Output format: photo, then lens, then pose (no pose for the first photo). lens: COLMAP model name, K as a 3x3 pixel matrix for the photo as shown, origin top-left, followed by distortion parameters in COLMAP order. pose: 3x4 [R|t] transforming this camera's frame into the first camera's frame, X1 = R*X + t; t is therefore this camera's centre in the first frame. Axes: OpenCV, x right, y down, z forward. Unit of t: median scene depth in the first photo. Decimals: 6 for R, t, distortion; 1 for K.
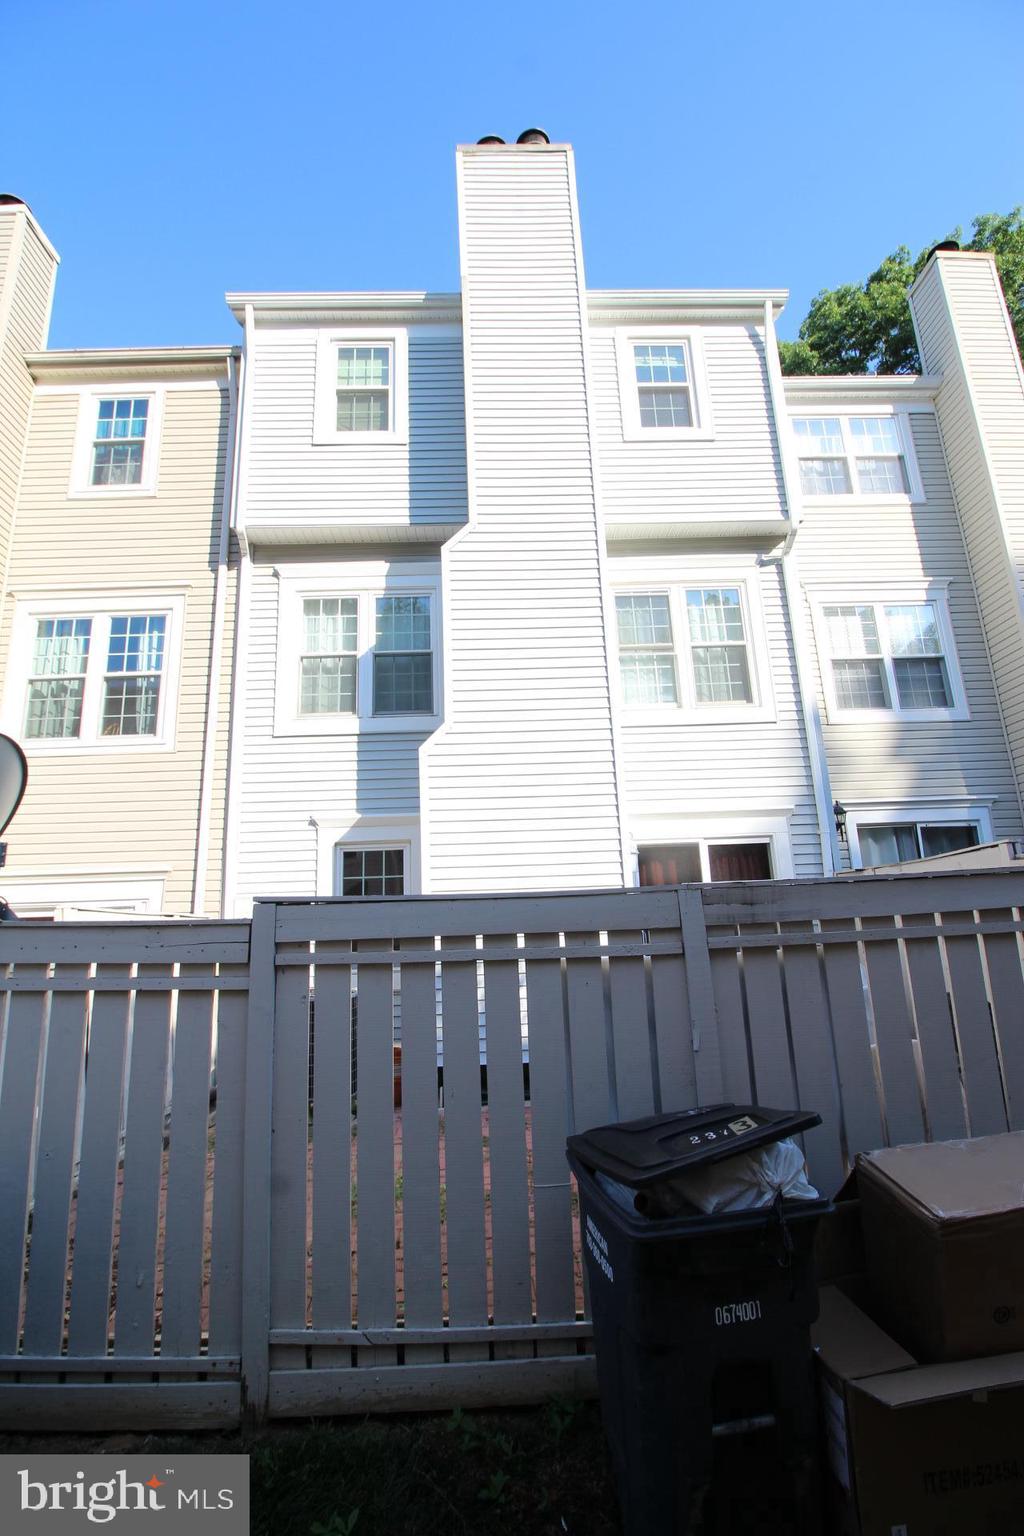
lens RADIAL K [[706.2, 0, 507.3], [0, 706.2, 768.7], [0, 0, 1]] dist [-0.002675, -0.001734]
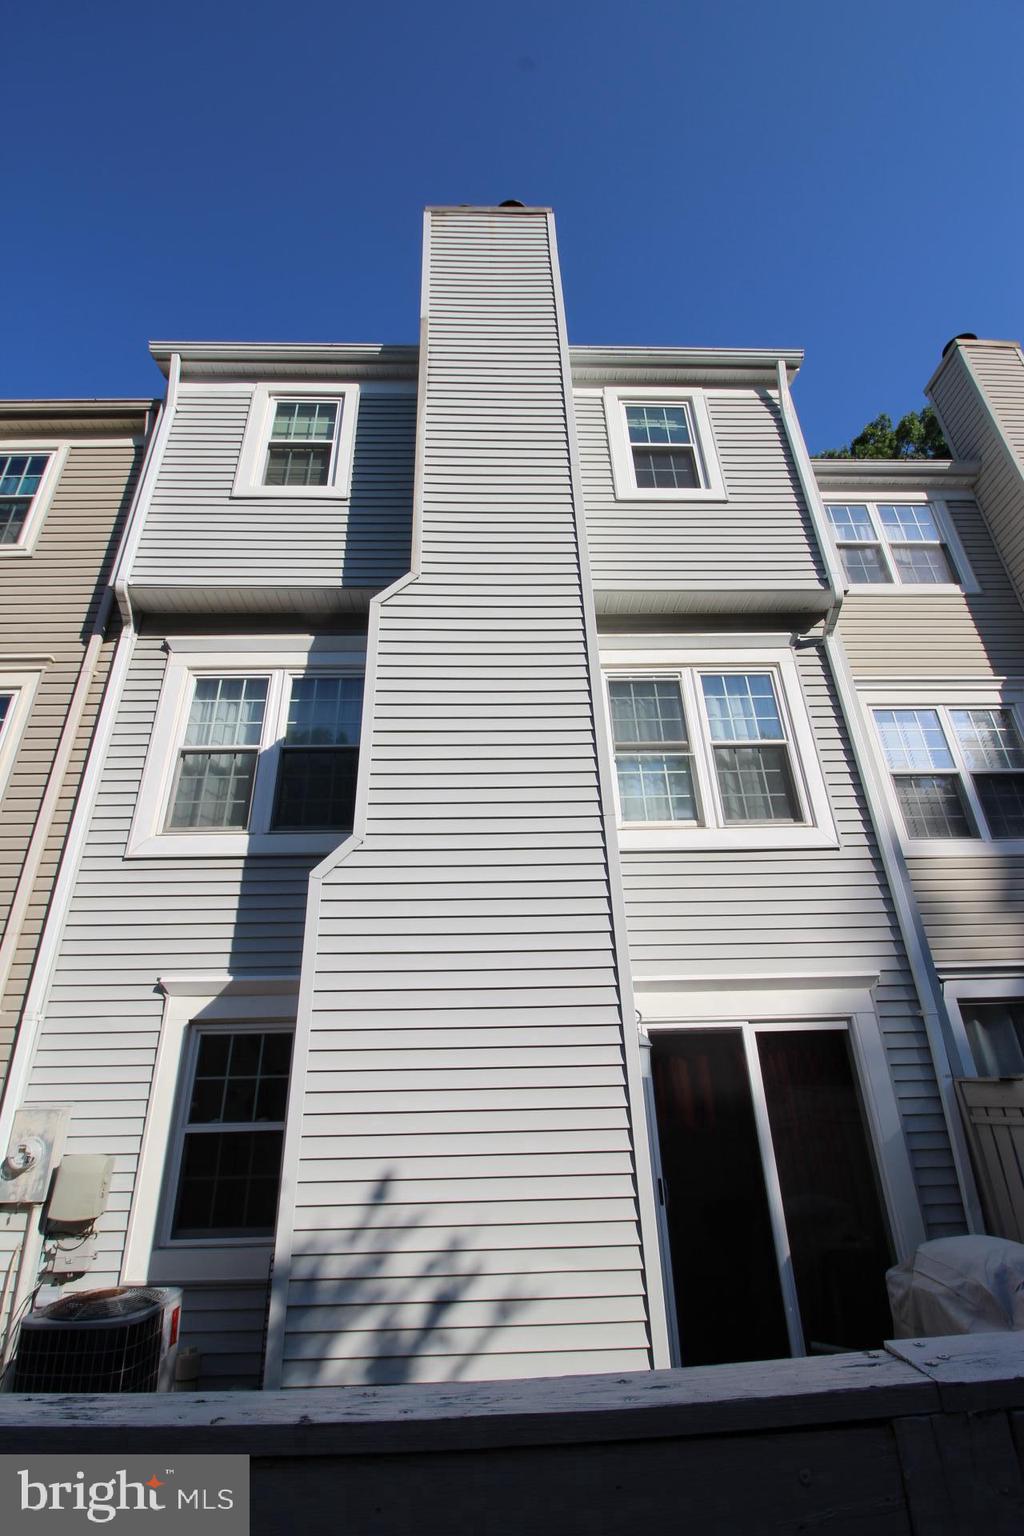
lens RADIAL K [[706.2, 0, 508.7], [0, 706.2, 762.9], [0, 0, 1]] dist [-0.002675, -0.001734]
pose [[0.999911, 0.012192, -0.005326, 0.049951], [-0.013070, 0.974938, -0.222092, 0.011493], [0.002485, 0.222142, 0.975011, 0.276244]]
